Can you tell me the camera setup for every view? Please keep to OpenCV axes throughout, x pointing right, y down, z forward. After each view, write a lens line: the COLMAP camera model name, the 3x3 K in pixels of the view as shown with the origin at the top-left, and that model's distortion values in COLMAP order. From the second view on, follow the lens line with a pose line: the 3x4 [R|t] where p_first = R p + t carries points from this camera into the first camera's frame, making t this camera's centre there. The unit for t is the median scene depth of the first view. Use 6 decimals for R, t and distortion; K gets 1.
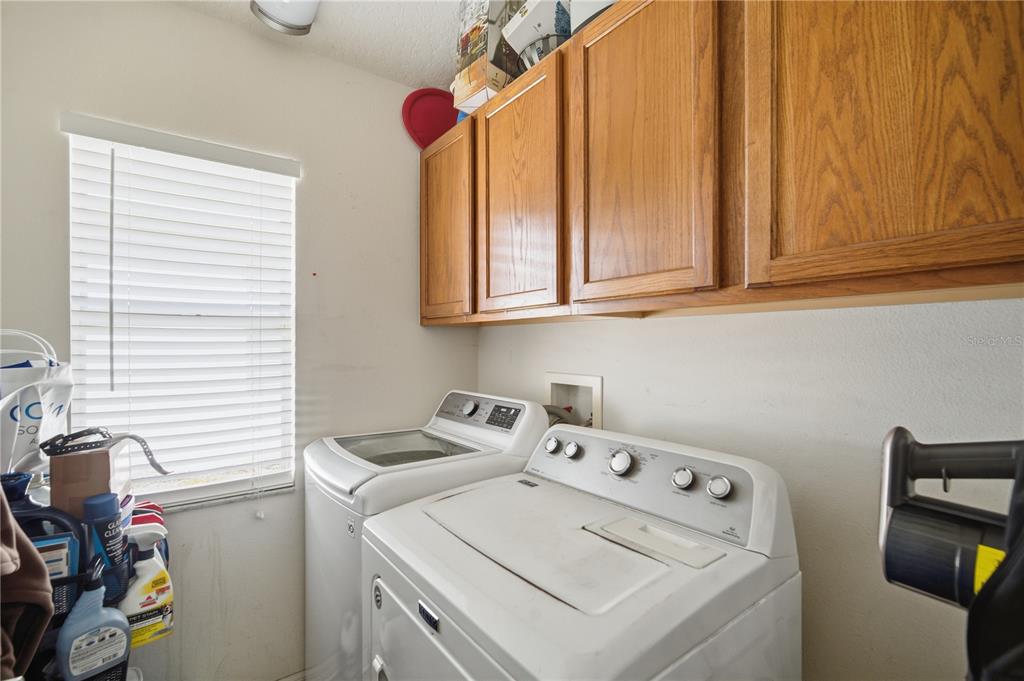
lens RADIAL K [[456.2, 0, 513.9], [0, 456.2, 342.1], [0, 0, 1]] dist [-0.008923, 0.002945]
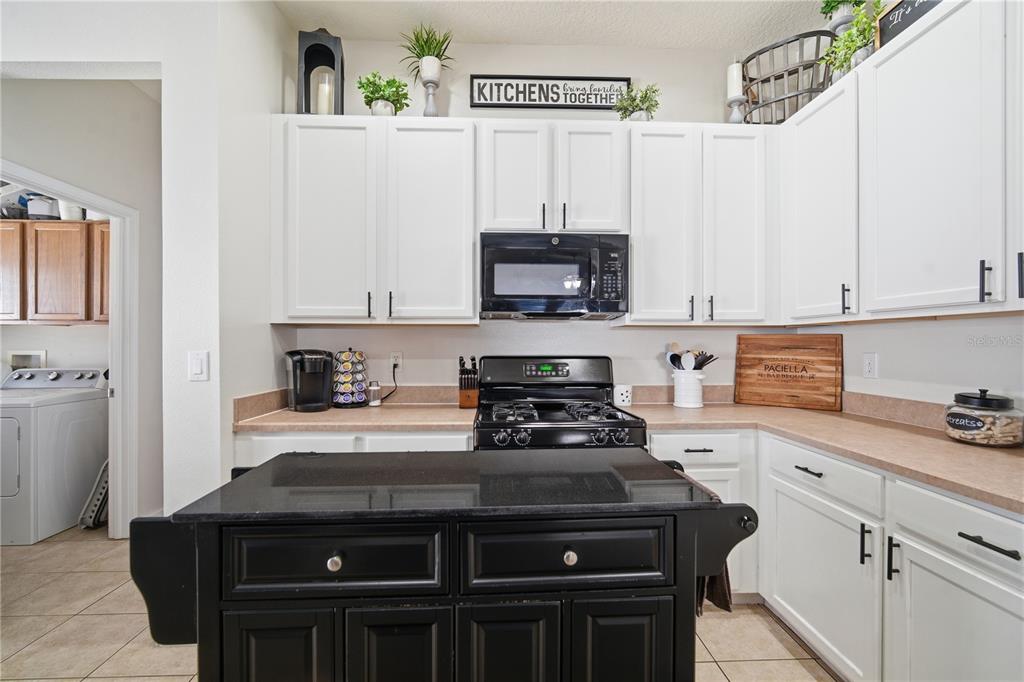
lens RADIAL K [[456.2, 0, 520.3], [0, 456.2, 343.7], [0, 0, 1]] dist [-0.008923, 0.002945]
pose [[0.568004, 0.002478, 0.823022, -0.446217], [-0.000545, 0.999996, -0.002635, 0.062271], [-0.823026, 0.001048, 0.568003, -3.057003]]
